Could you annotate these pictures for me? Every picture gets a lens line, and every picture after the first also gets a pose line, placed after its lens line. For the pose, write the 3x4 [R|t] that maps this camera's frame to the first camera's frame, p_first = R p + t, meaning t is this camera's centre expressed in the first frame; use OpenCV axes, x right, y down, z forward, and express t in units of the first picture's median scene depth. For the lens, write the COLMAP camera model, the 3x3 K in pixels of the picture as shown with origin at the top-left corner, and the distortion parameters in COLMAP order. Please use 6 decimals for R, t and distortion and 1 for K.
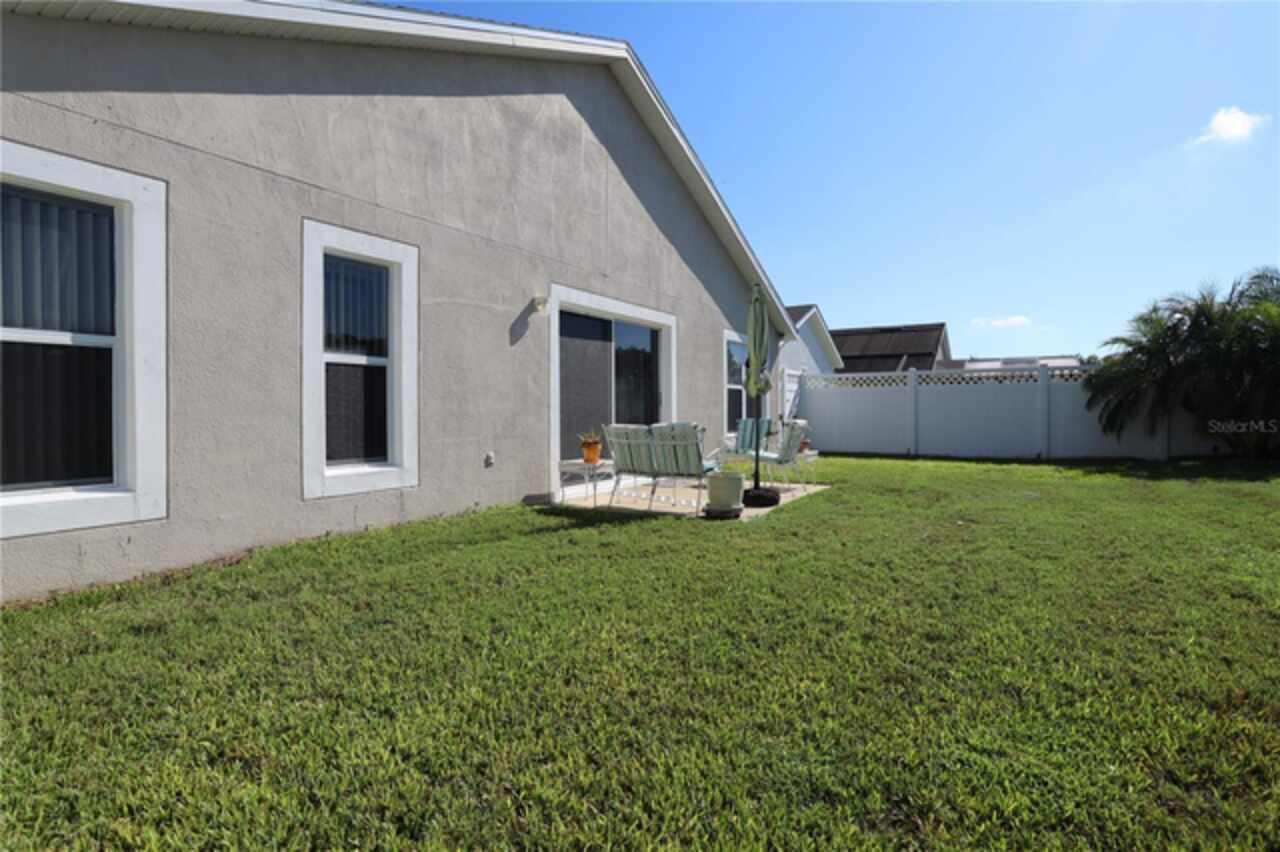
lens RADIAL K [[620.6, 0, 634.8], [0, 620.6, 419.2], [0, 0, 1]] dist [-0.081166, 0.036400]
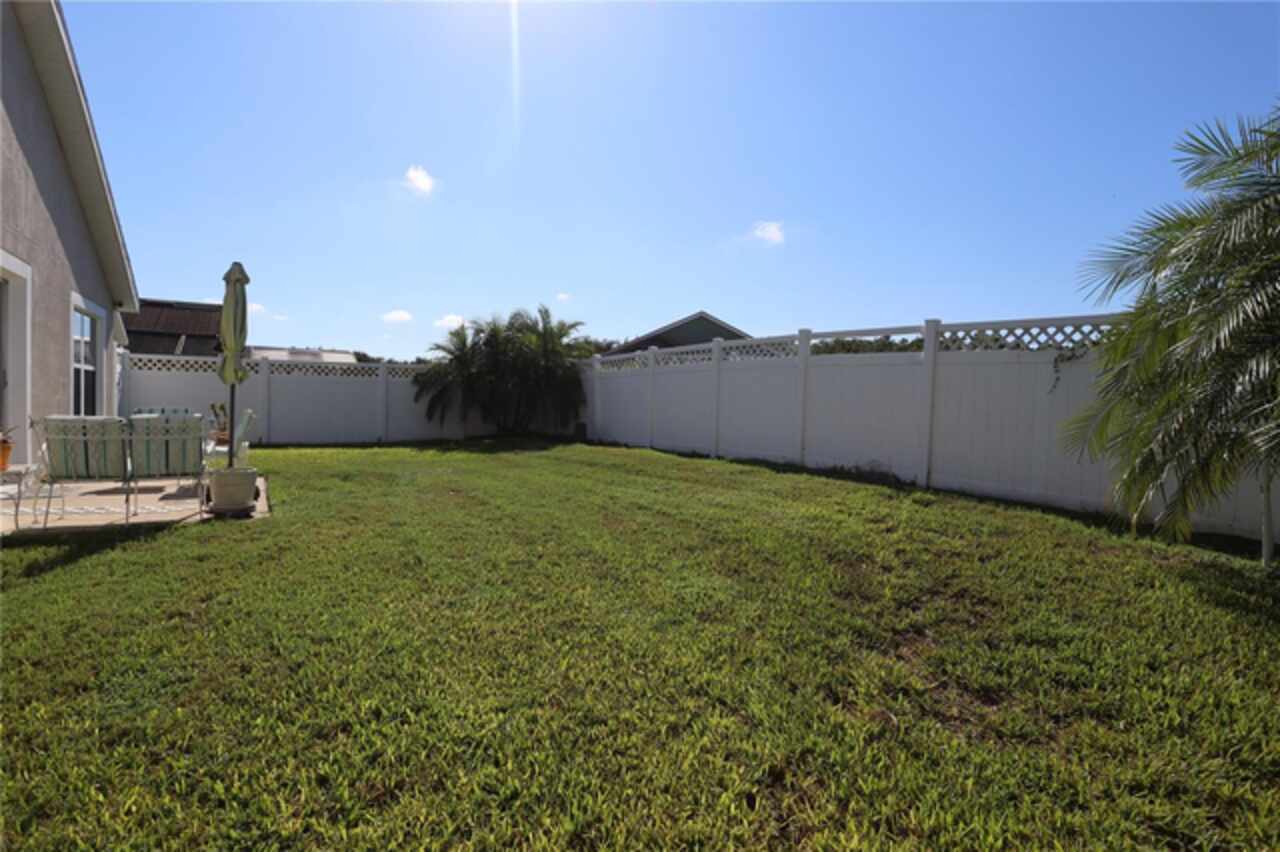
lens RADIAL K [[620.6, 0, 634.8], [0, 620.6, 419.2], [0, 0, 1]] dist [-0.081166, 0.036400]
pose [[0.453554, -0.011763, 0.891151, -0.182559], [-0.003876, 0.999877, 0.015171, -0.000467], [-0.891221, -0.010335, 0.453452, 0.040266]]
